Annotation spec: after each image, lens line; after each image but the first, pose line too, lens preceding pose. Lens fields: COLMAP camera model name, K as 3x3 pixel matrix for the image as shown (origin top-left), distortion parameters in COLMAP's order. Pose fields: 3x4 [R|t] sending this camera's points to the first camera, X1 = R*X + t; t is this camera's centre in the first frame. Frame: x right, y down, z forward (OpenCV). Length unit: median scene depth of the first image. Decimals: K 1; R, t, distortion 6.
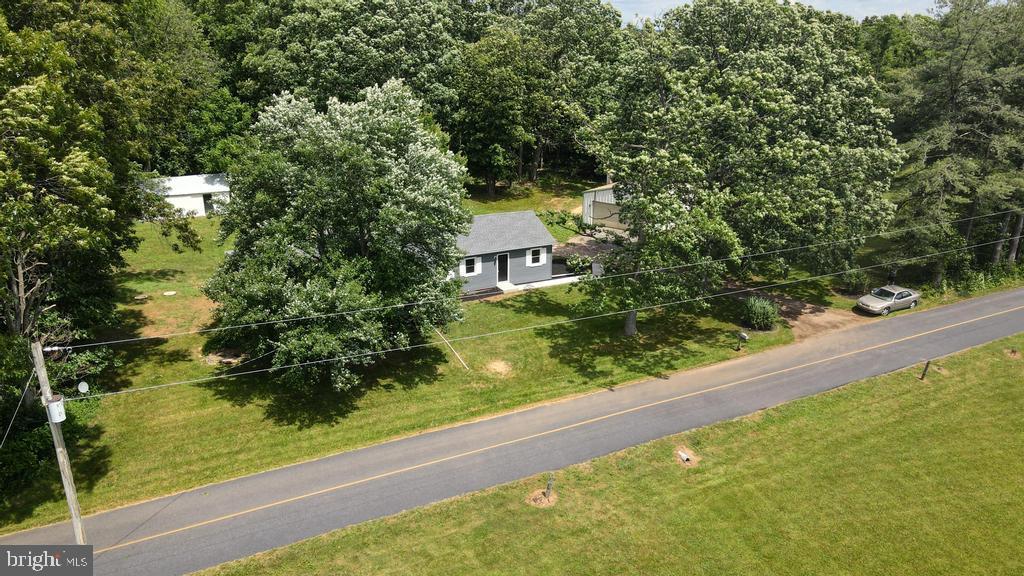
lens RADIAL K [[762.2, 0, 512.1], [0, 762.2, 261.7], [0, 0, 1]] dist [-0.042598, 0.123216]
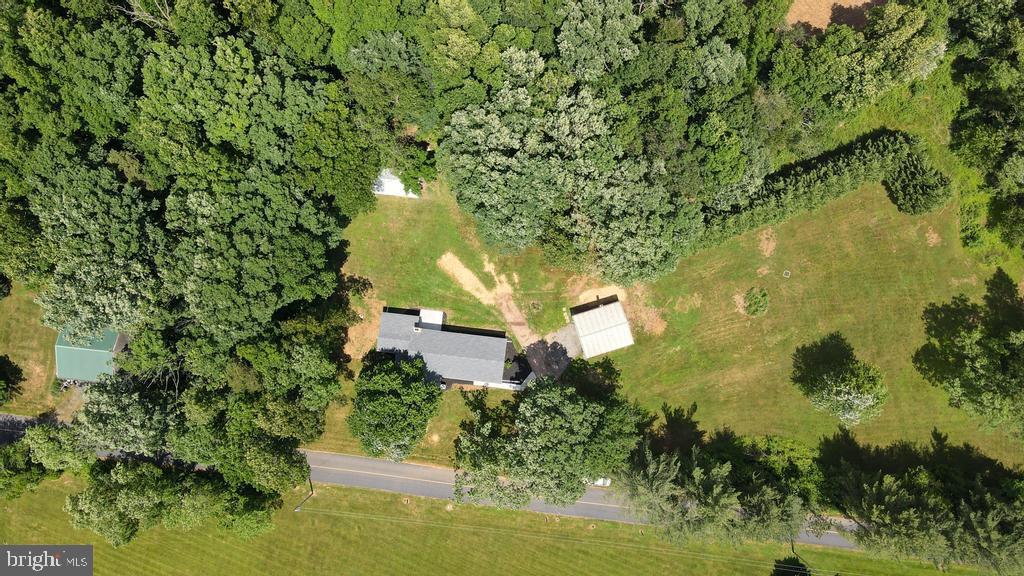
lens RADIAL K [[748.5, 0, 512.0], [0, 748.5, 288.0], [0, 0, 1]] dist [-0.011523, 0.042408]
pose [[0.820040, 0.570979, -0.038964, 0.006509], [-0.151689, 0.282492, 0.947200, -2.428167], [0.551838, -0.770831, 0.318266, 0.554268]]
